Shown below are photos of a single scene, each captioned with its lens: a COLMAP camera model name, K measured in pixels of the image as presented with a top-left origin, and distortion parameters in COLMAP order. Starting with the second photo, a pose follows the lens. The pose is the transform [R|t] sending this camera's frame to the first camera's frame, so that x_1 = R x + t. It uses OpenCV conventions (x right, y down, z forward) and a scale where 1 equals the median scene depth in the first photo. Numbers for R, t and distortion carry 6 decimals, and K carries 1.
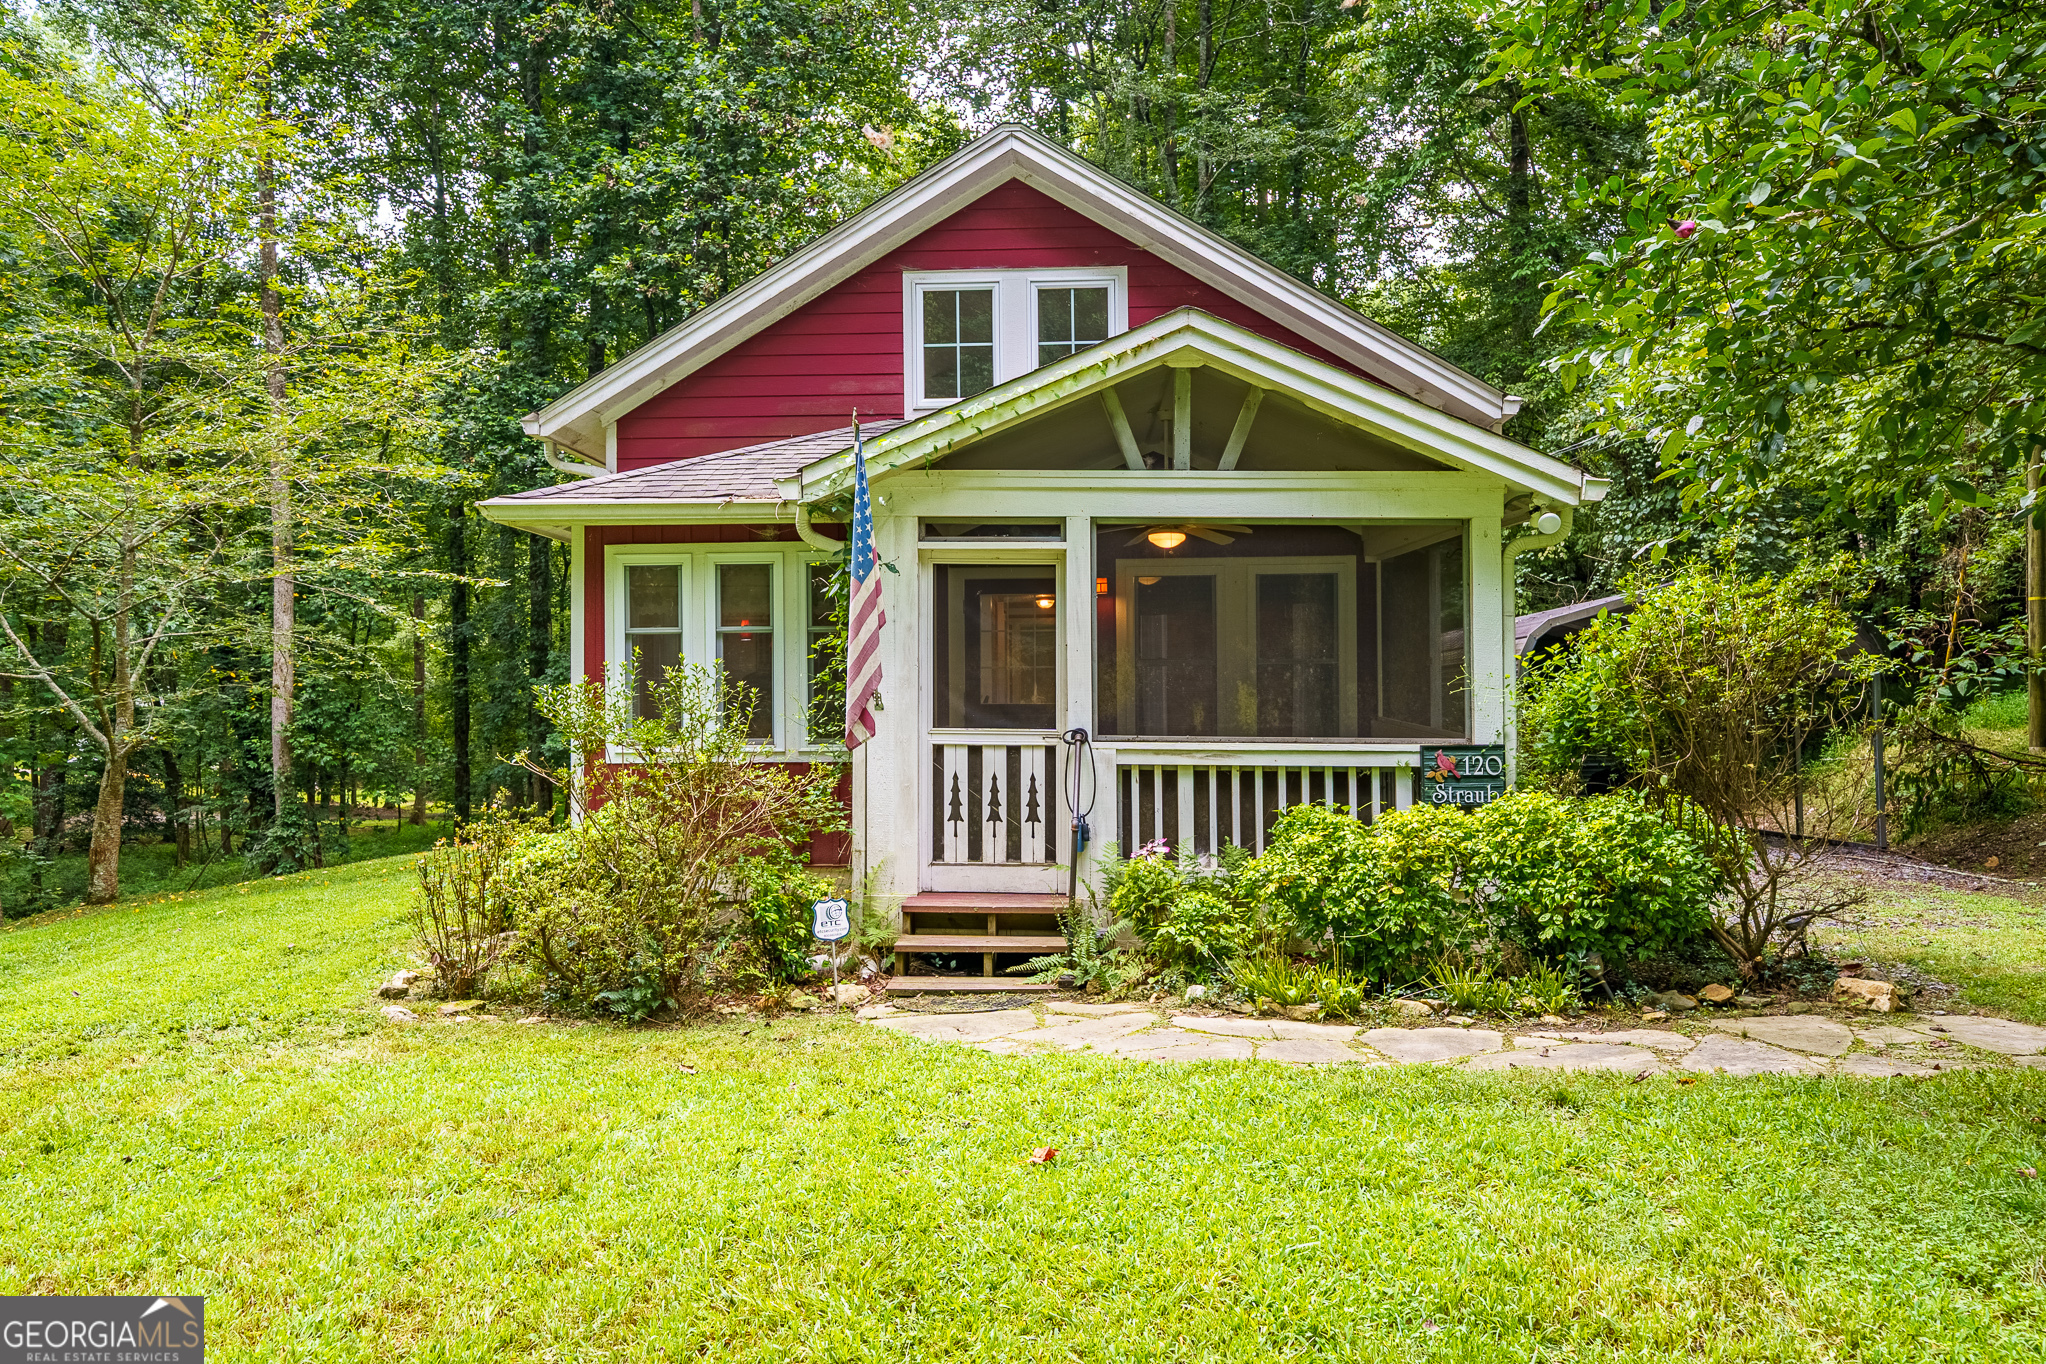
lens RADIAL K [[1320.0, 0, 1023.0], [0, 1320.0, 682.0], [0, 0, 1]] dist [-0.002802, -0.001412]
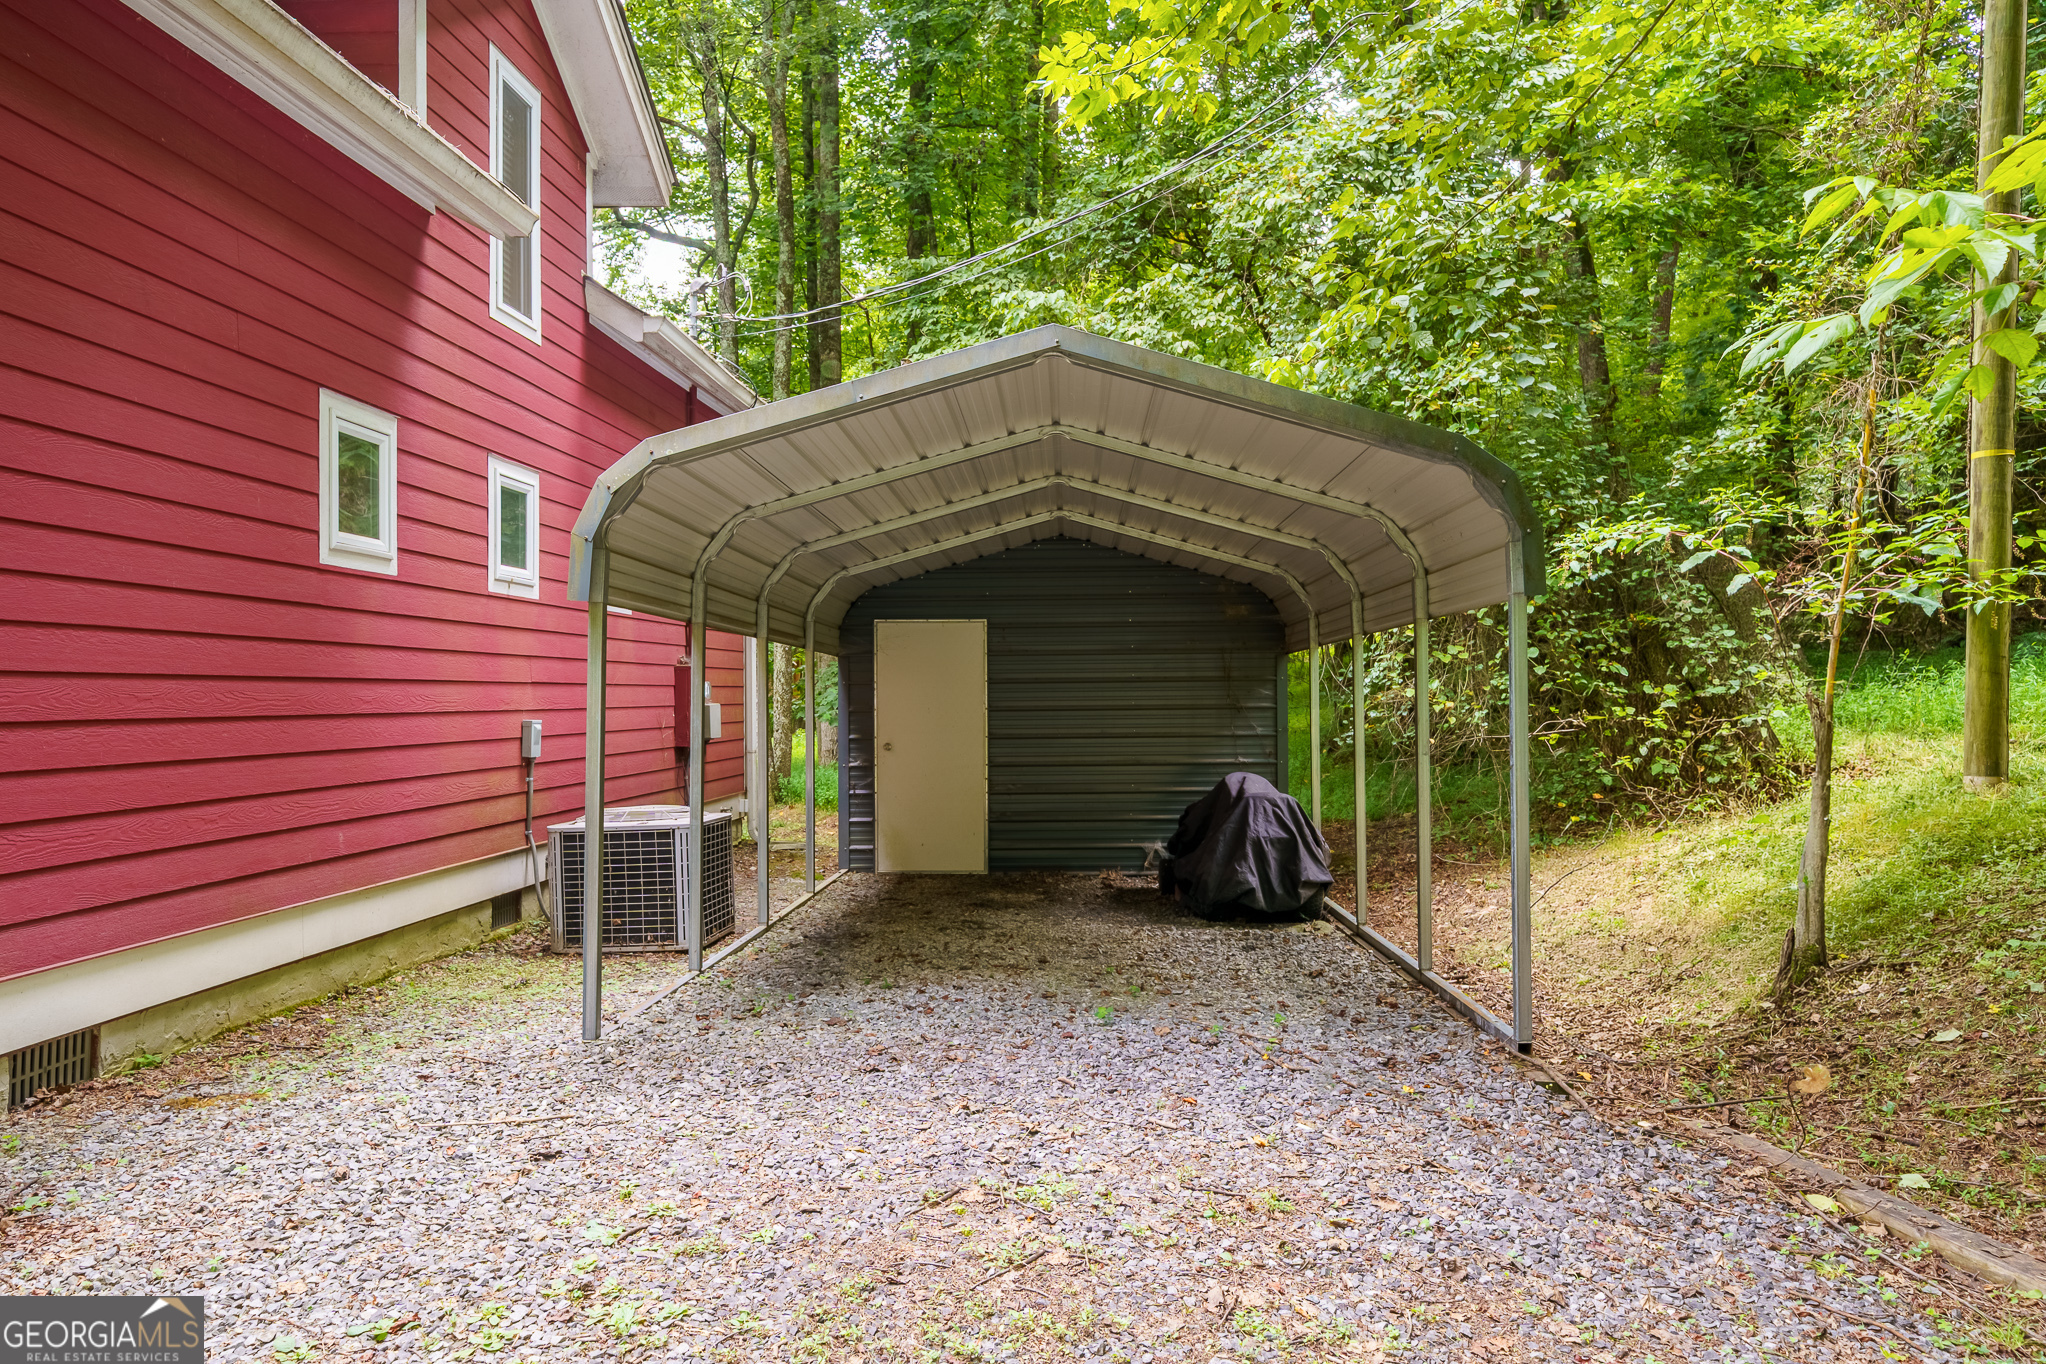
lens RADIAL K [[1360.5, 0, 1023.4], [0, 1360.5, 706.1], [0, 0, 1]] dist [-0.002840, -0.002157]
pose [[0.999344, 0.017145, -0.031888, 0.734516], [-0.016660, 0.999742, 0.015429, 0.019416], [0.032145, -0.014888, 0.999372, 0.890763]]
